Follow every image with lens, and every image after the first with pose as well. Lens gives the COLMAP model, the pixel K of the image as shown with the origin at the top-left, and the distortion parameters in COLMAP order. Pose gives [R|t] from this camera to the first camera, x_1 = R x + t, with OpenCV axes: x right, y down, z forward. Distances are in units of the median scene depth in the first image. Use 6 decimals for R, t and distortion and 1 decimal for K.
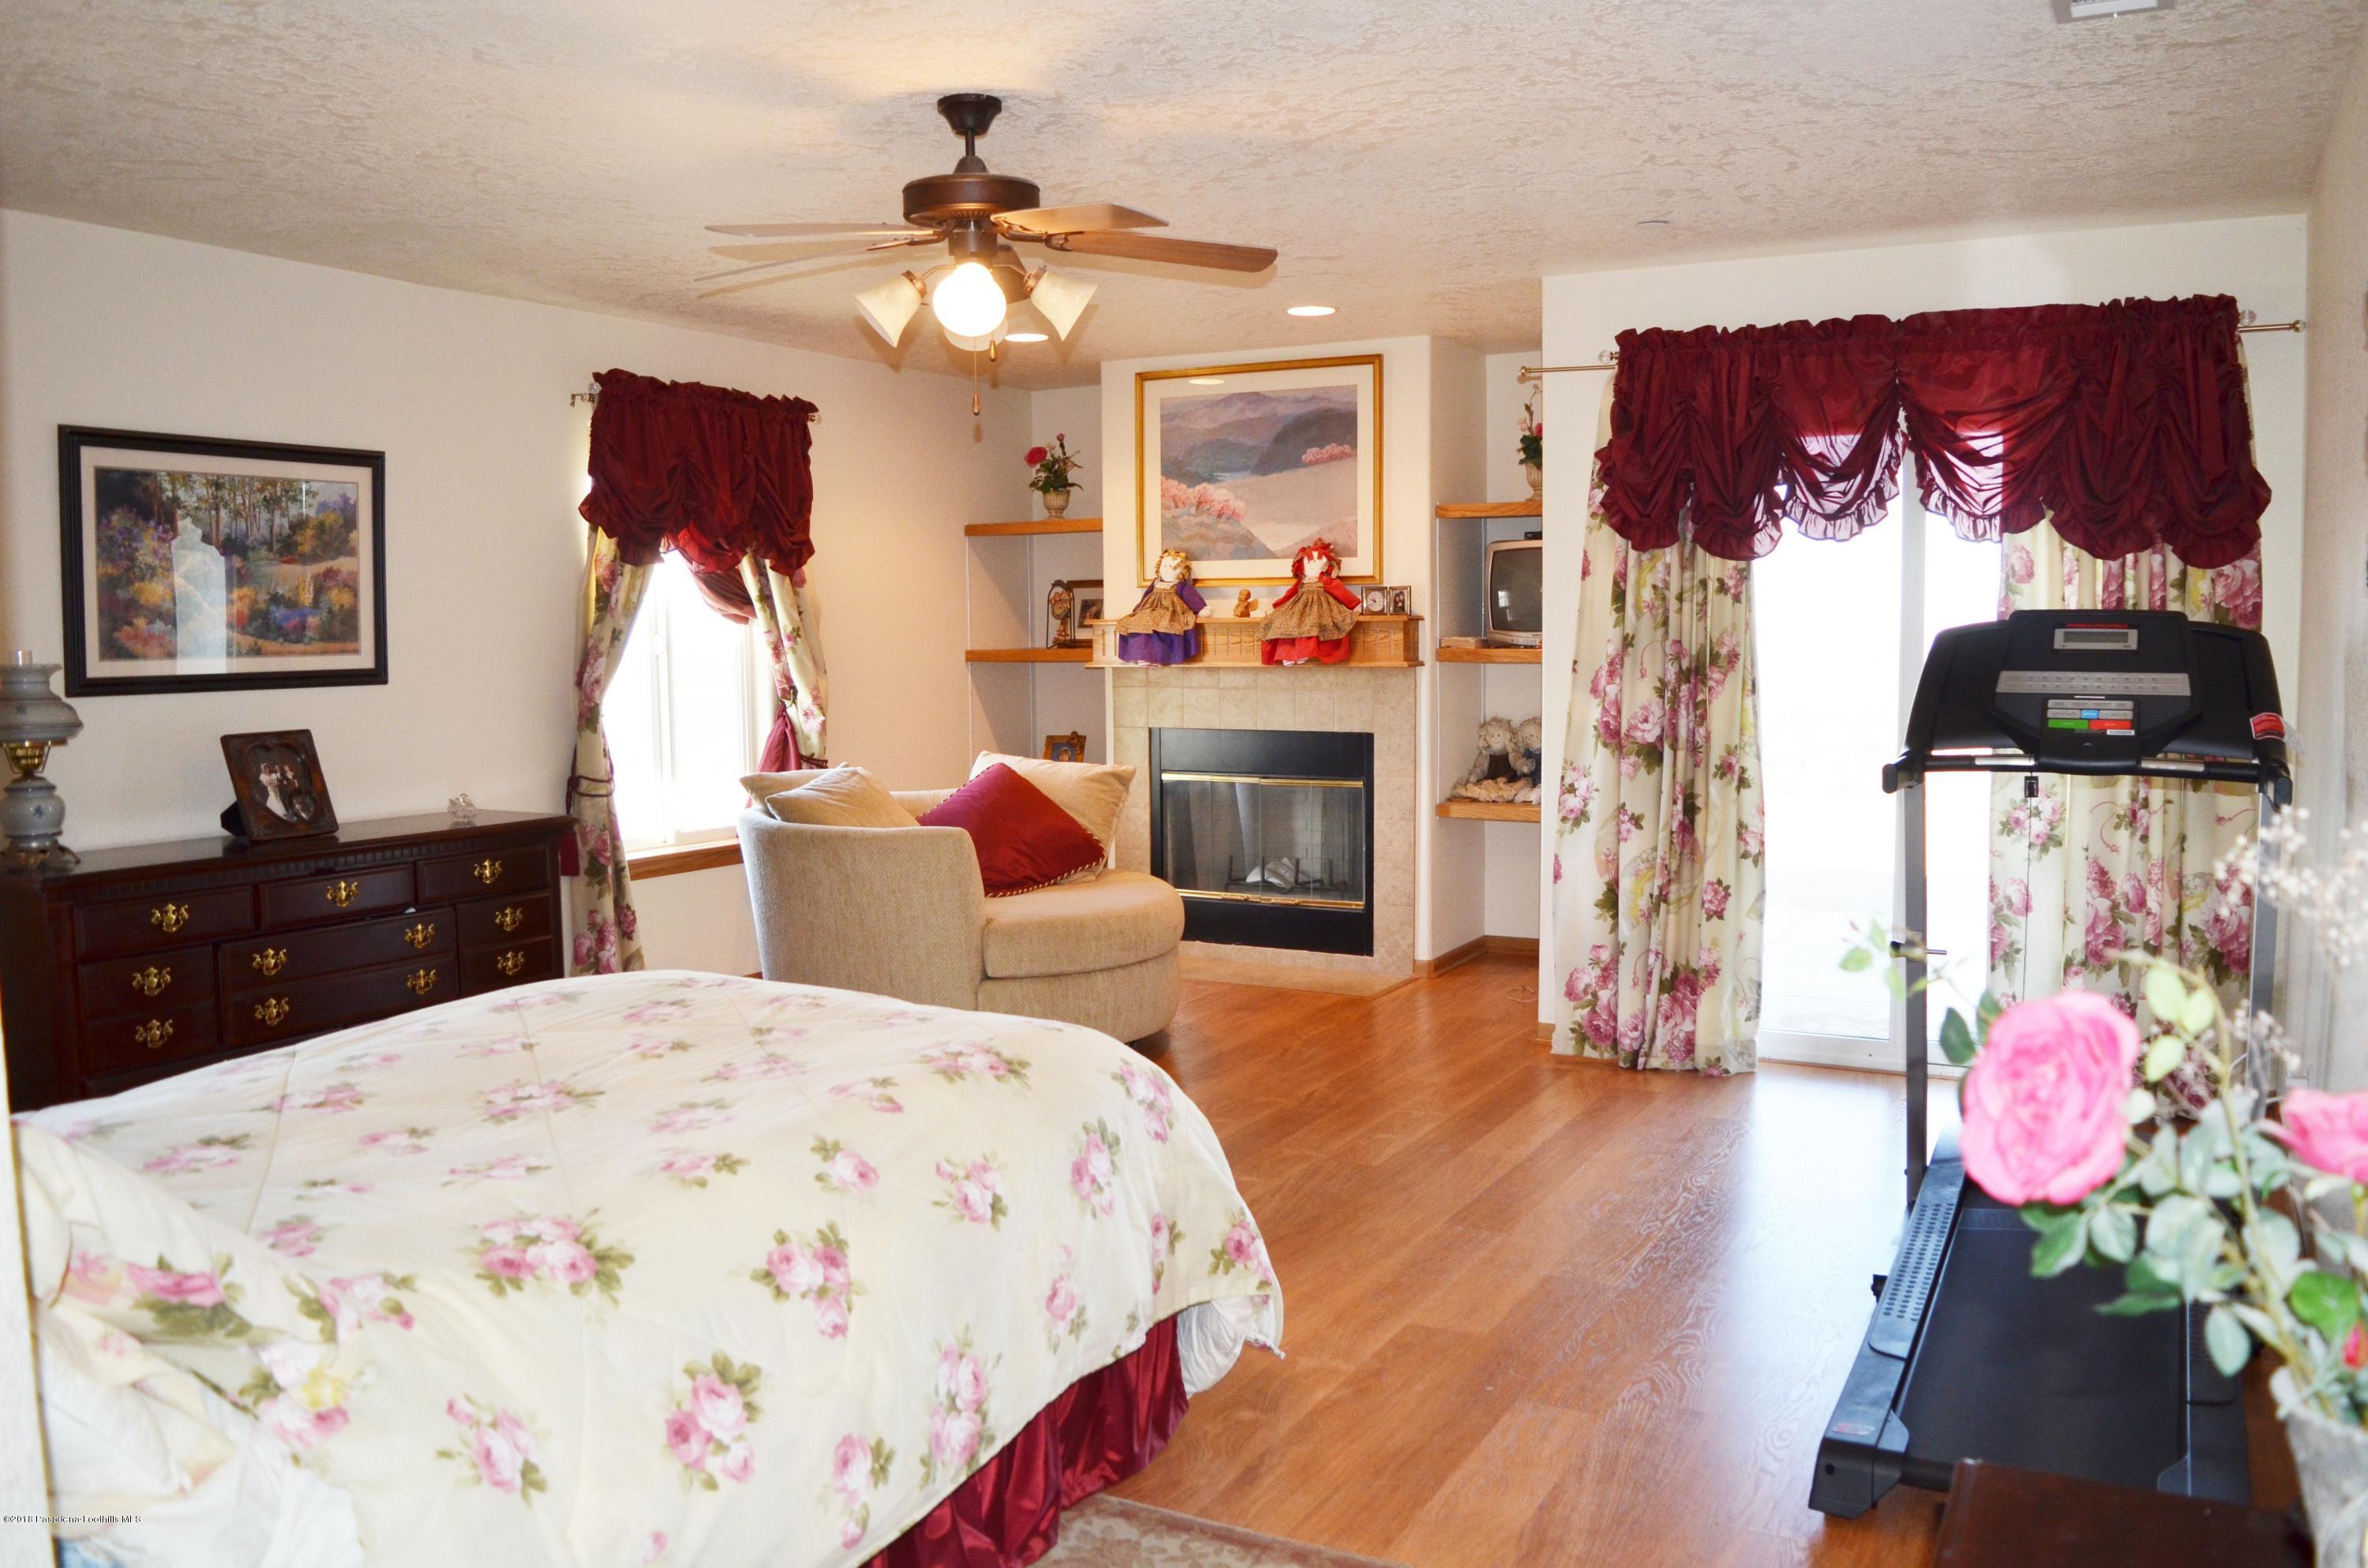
lens RADIAL K [[1825.8, 0, 1186.9], [0, 1825.8, 780.4], [0, 0, 1]] dist [-0.086954, 0.017970]
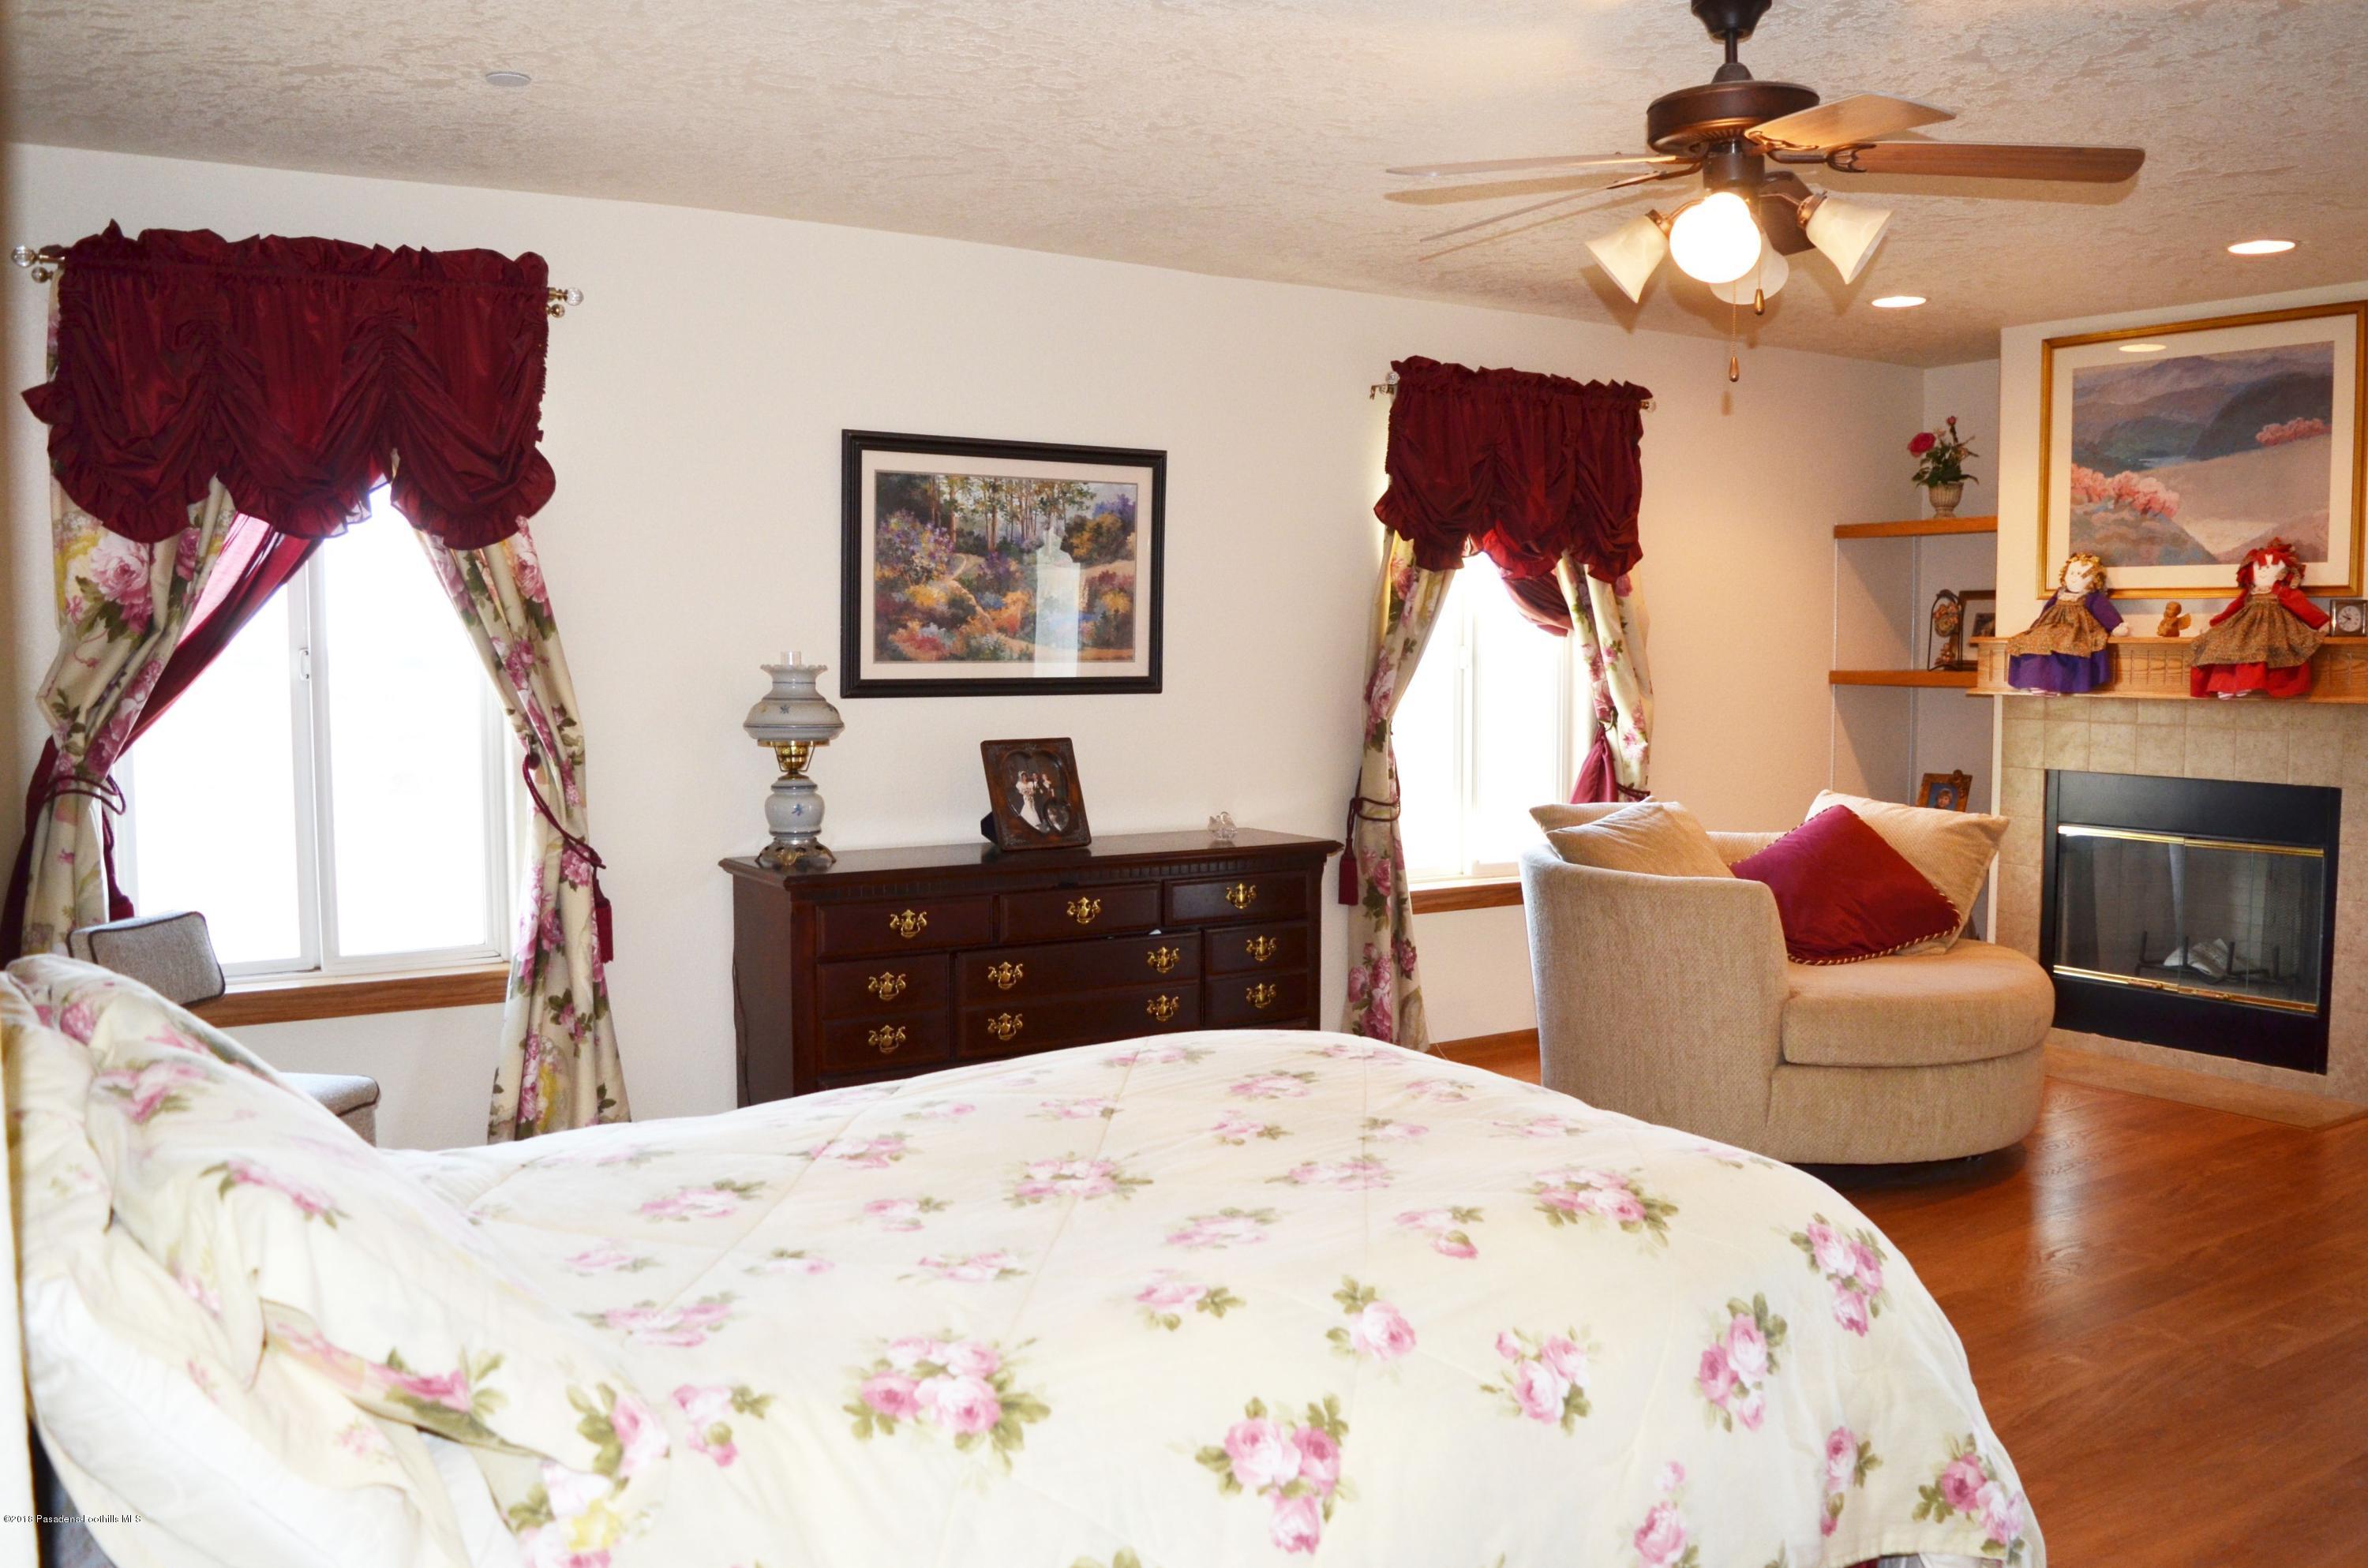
lens RADIAL K [[1947.2, 0, 1181.0], [0, 1947.2, 789.7], [0, 0, 1]] dist [-0.090367, 0.015460]
pose [[0.887513, 0.044424, -0.458636, 0.050558], [-0.047820, 0.998847, 0.004212, -0.008159], [0.458294, 0.018194, 0.888614, 0.095234]]
